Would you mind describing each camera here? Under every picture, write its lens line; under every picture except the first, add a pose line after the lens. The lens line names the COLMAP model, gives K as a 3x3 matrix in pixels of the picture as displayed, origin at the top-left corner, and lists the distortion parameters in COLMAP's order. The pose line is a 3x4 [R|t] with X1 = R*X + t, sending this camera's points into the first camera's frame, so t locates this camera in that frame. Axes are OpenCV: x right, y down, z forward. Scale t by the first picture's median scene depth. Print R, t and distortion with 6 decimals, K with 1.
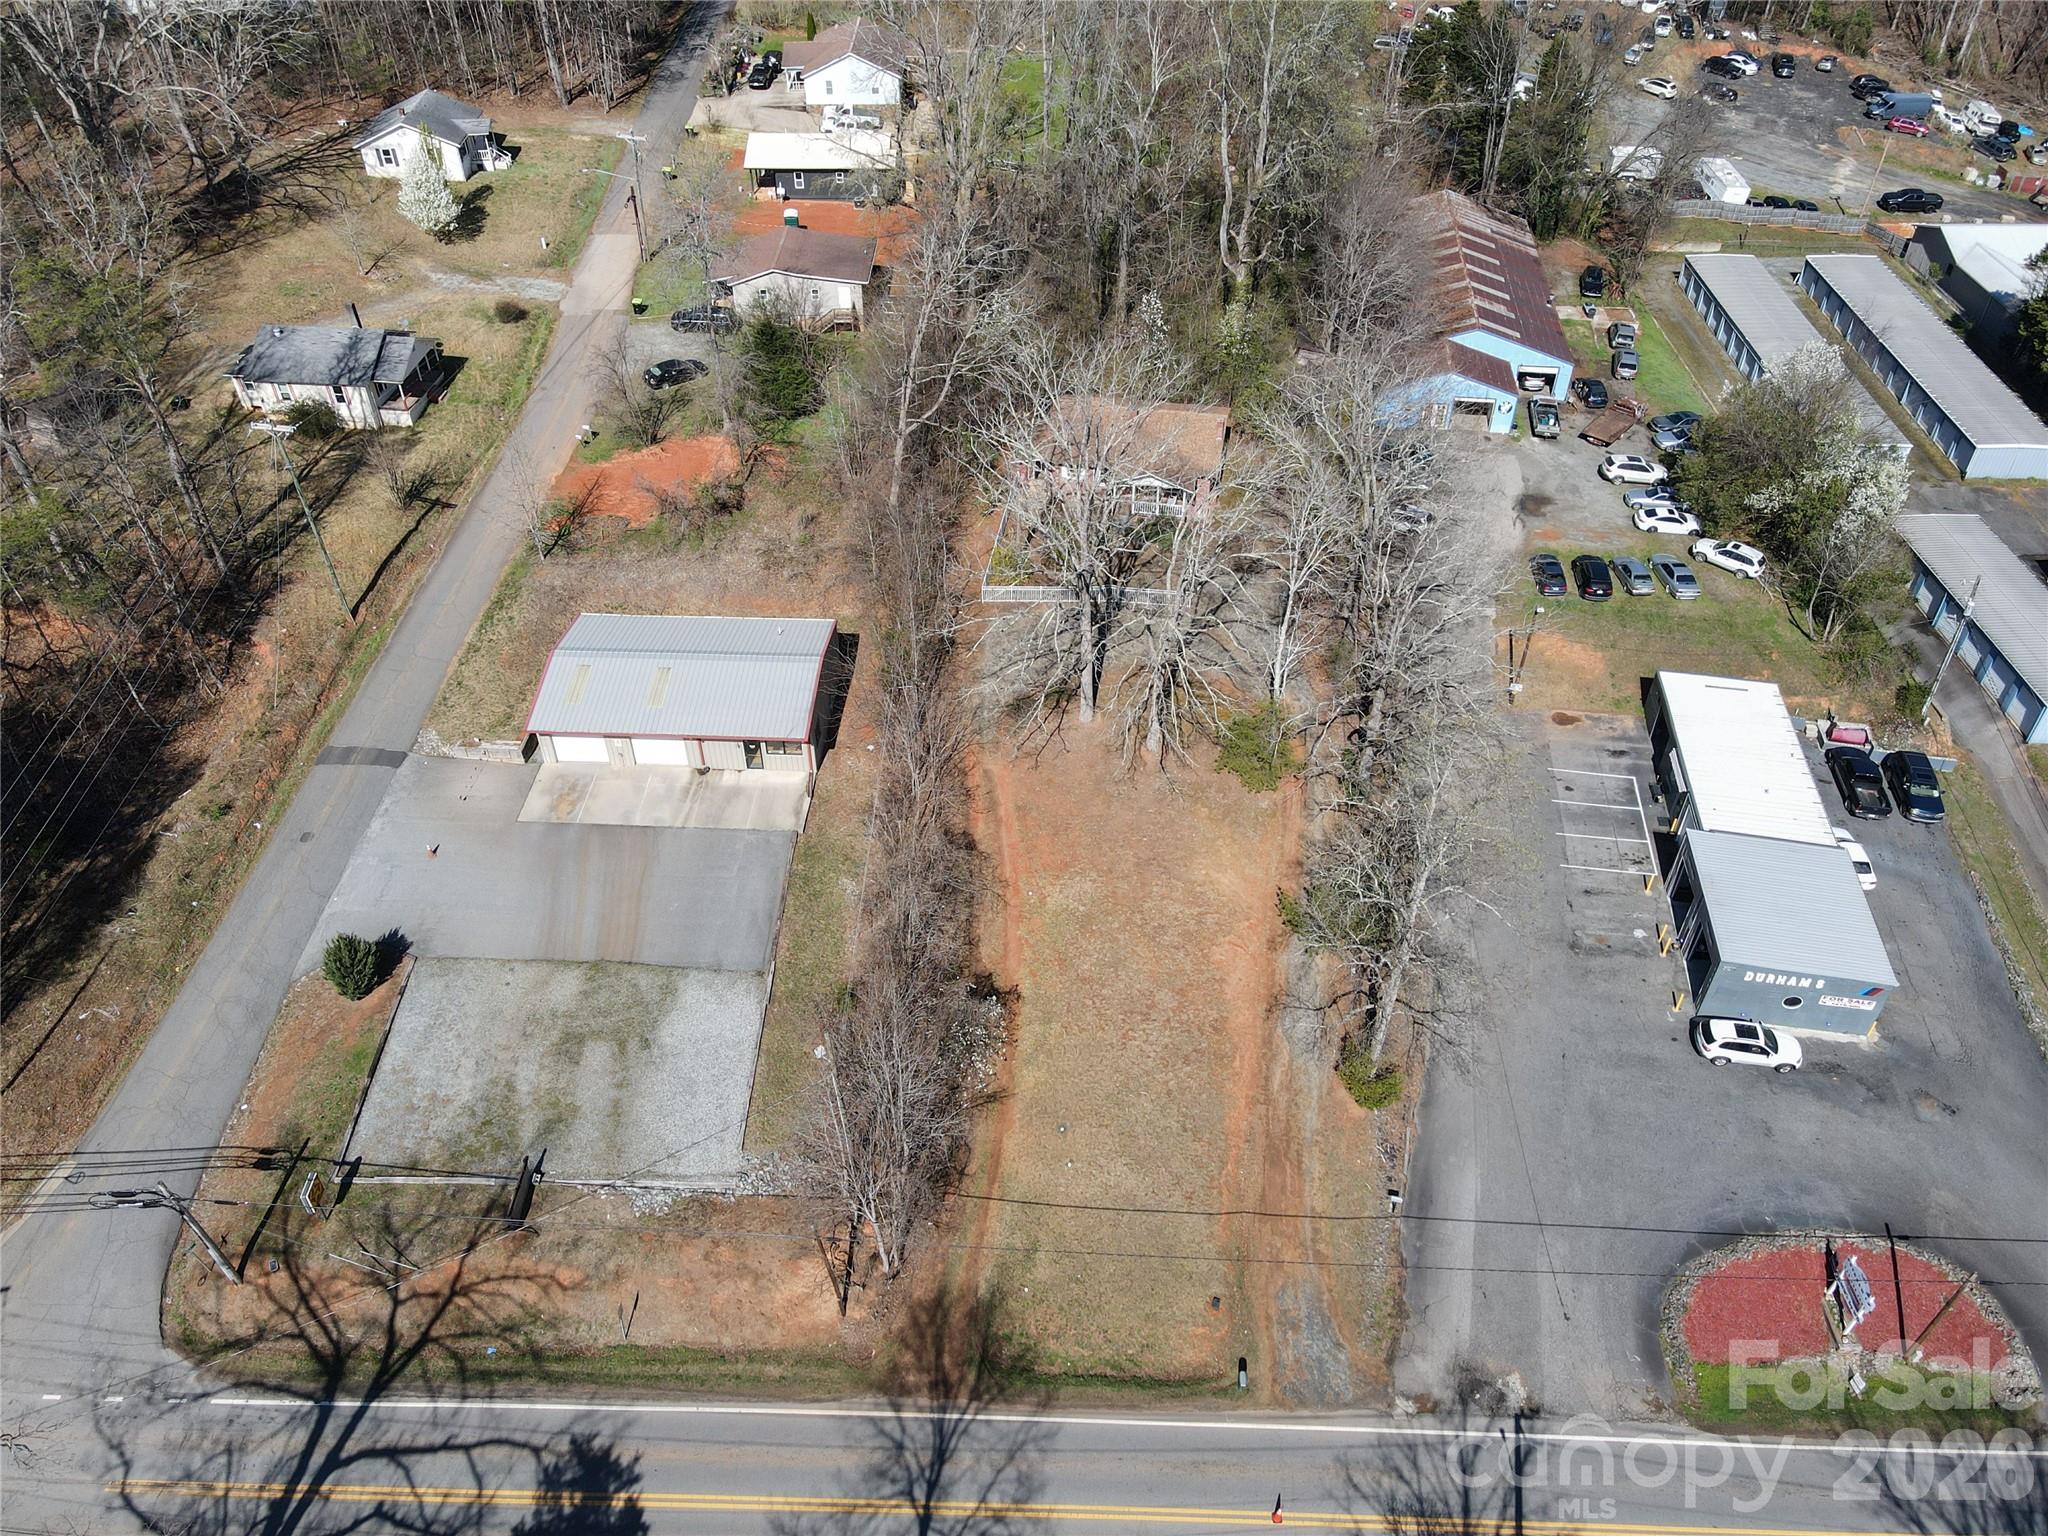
lens RADIAL K [[1491.7, 0, 1018.7], [0, 1491.7, 767.7], [0, 0, 1]] dist [0.029806, -0.022921]
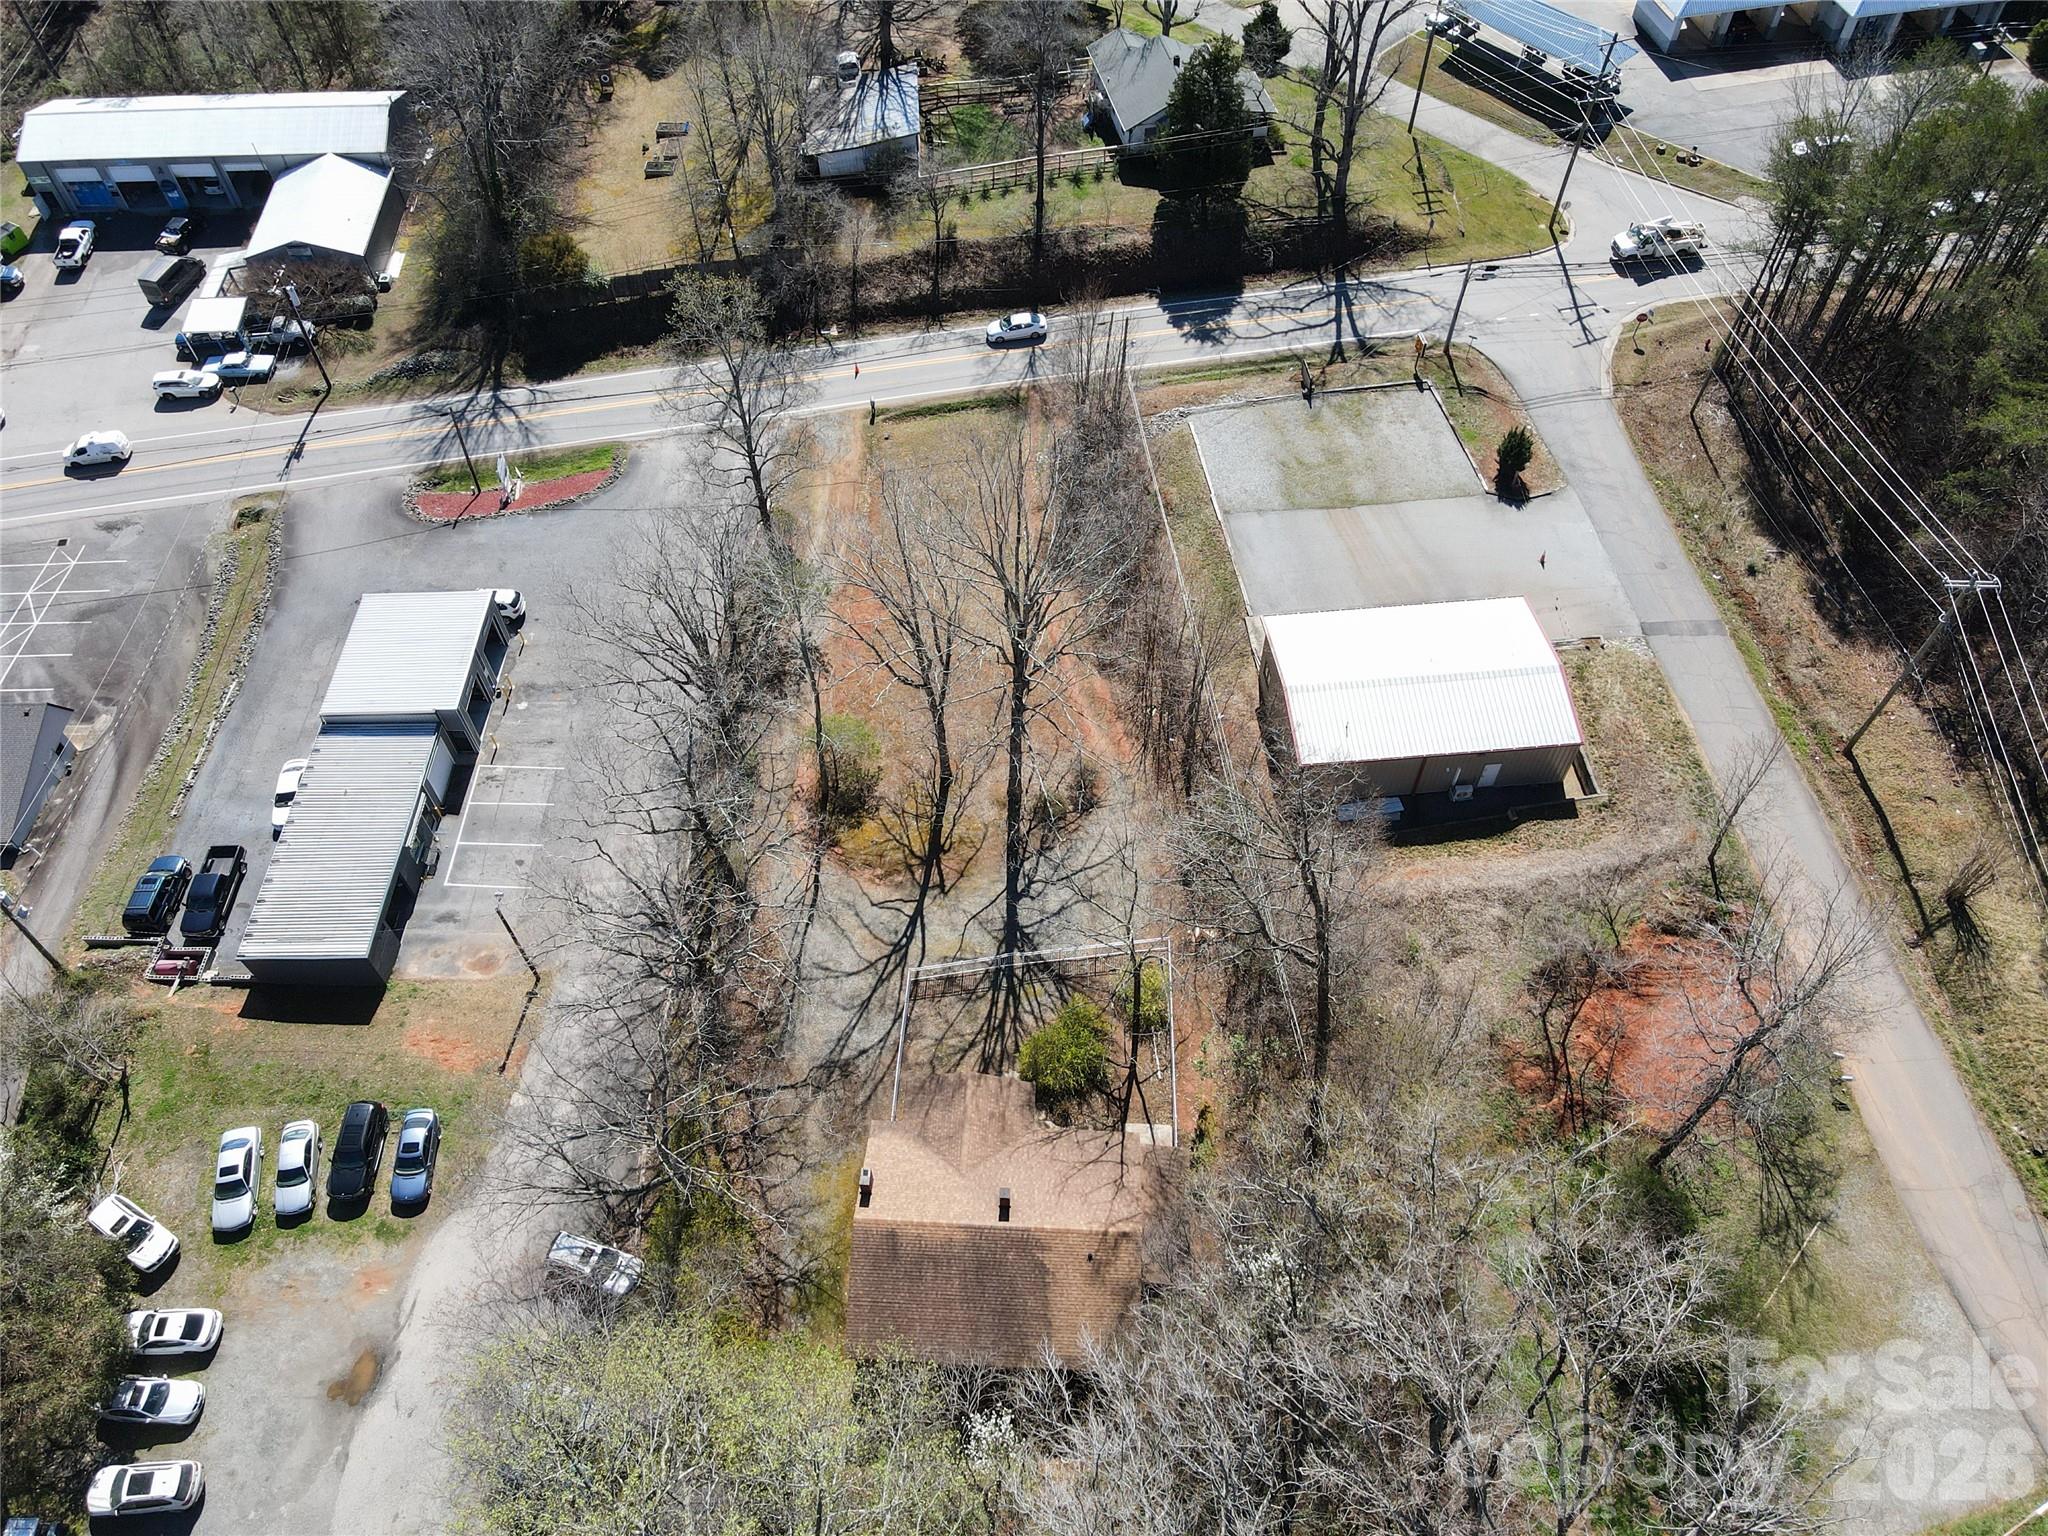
lens RADIAL K [[1491.7, 0, 1005.9], [0, 1491.7, 760.2], [0, 0, 1]] dist [0.029806, -0.022921]
pose [[-0.990369, 0.122542, -0.064440, 0.084953], [-0.072997, -0.066675, 0.995101, -0.757975], [0.117645, 0.990221, 0.074978, 0.700500]]
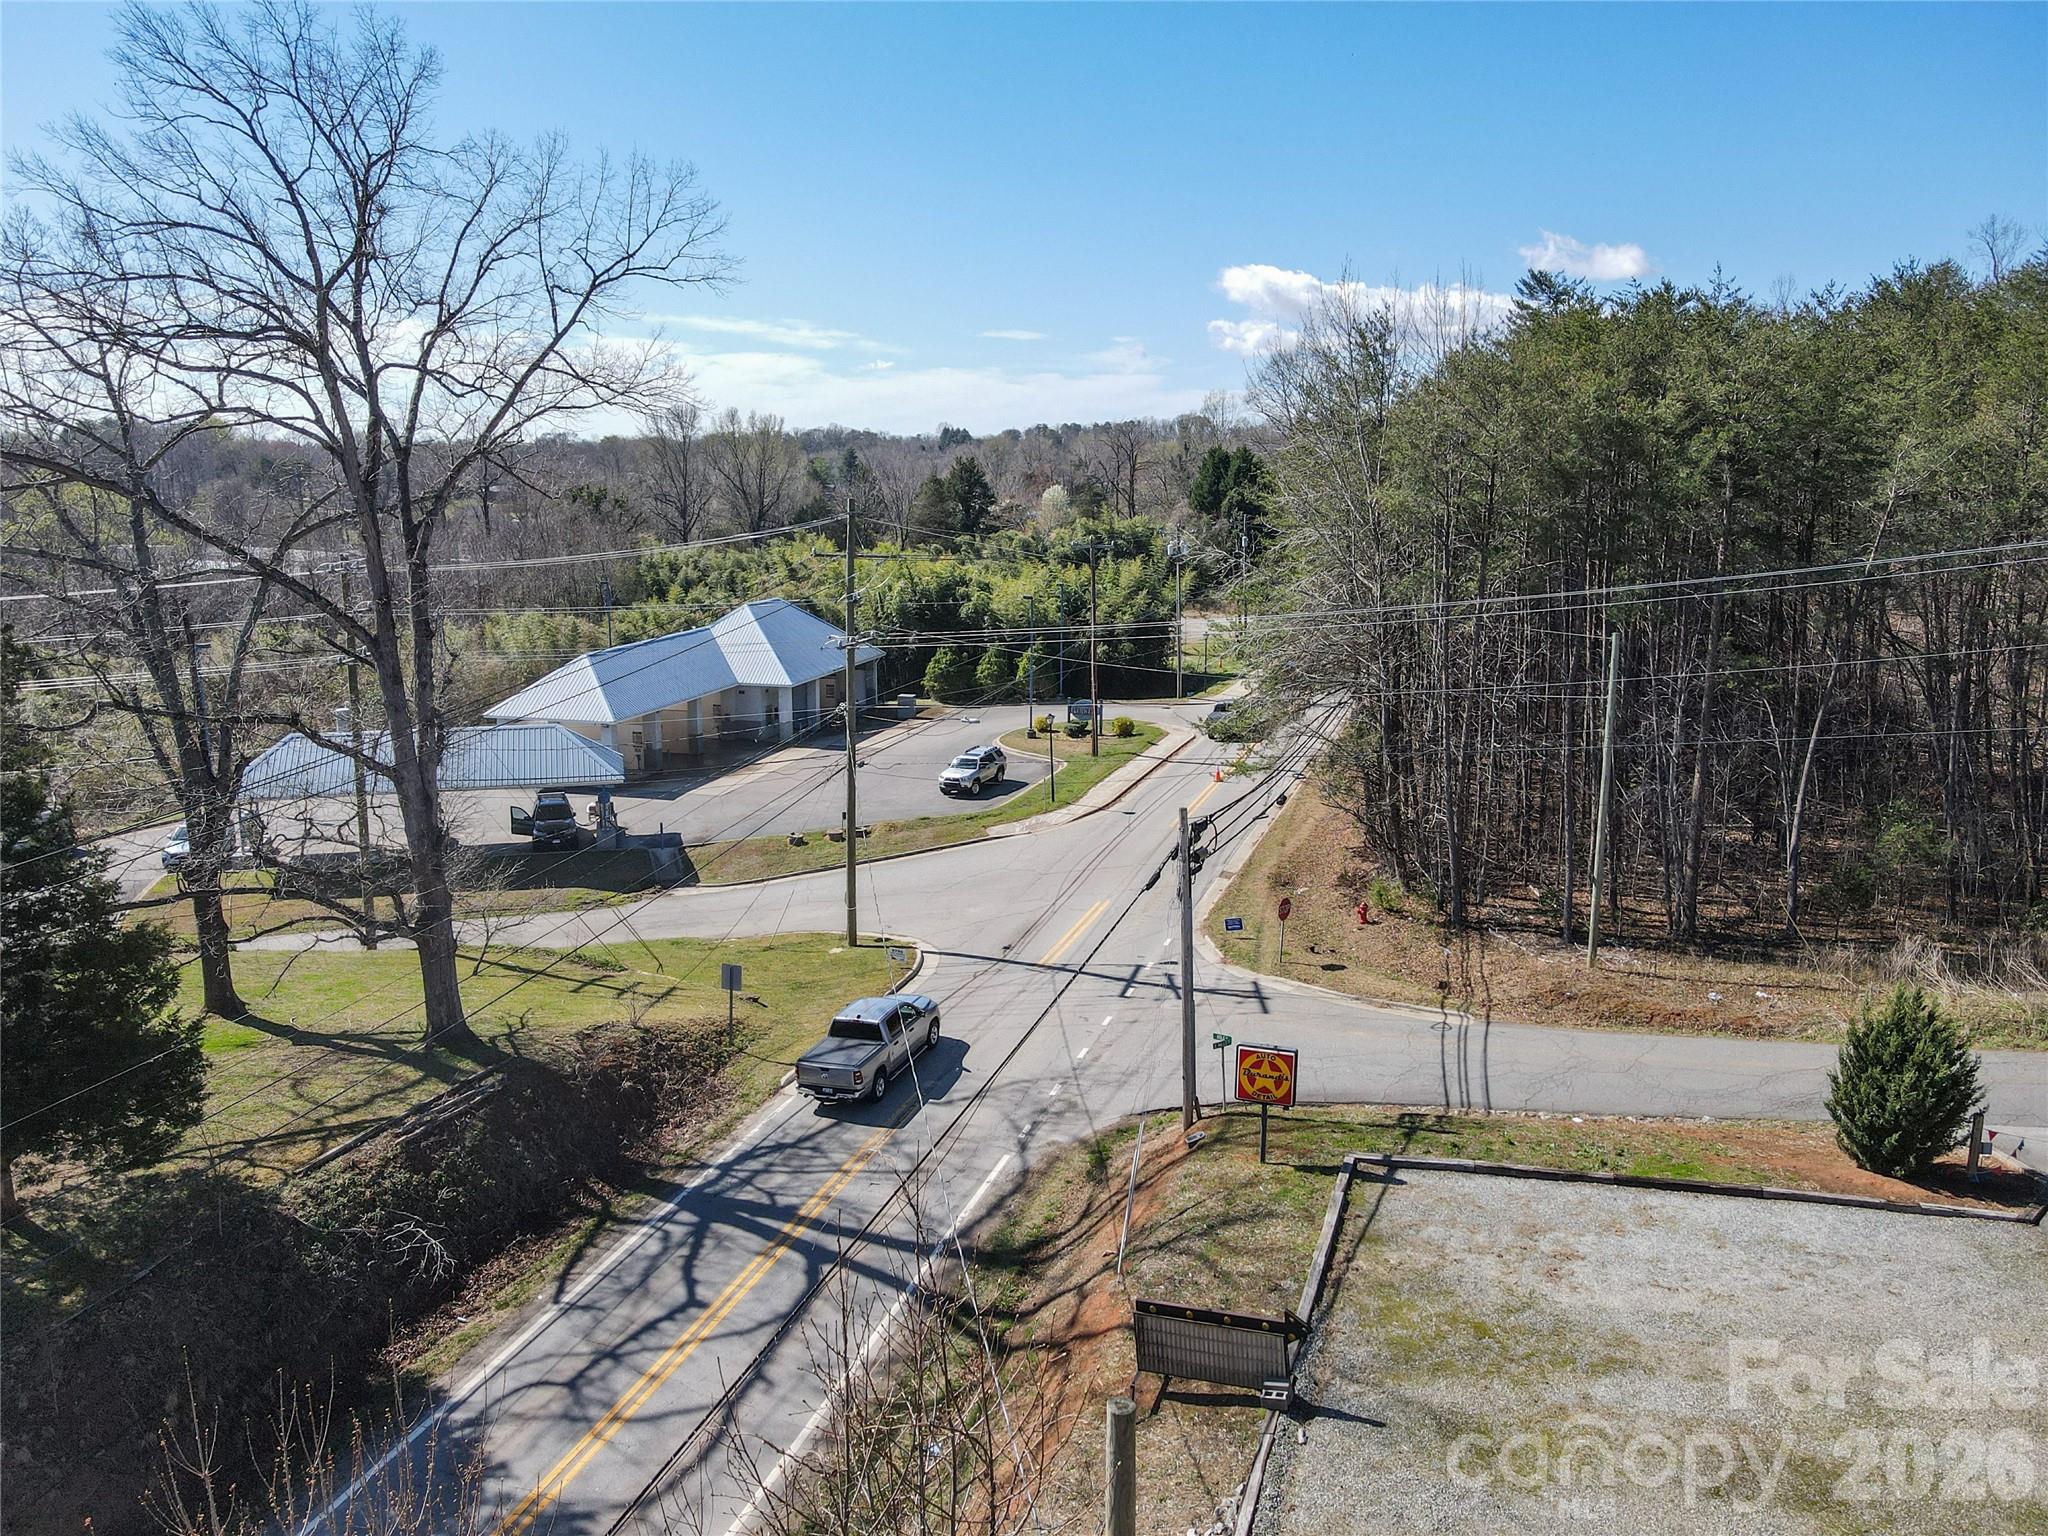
lens RADIAL K [[1491.7, 0, 1037.2], [0, 1491.7, 771.0], [0, 0, 1]] dist [0.029806, -0.022921]
pose [[-0.315732, 0.193951, -0.928815, 0.001237], [-0.619846, 0.698986, 0.356664, 0.043812], [0.718404, 0.688332, -0.100472, 0.505574]]
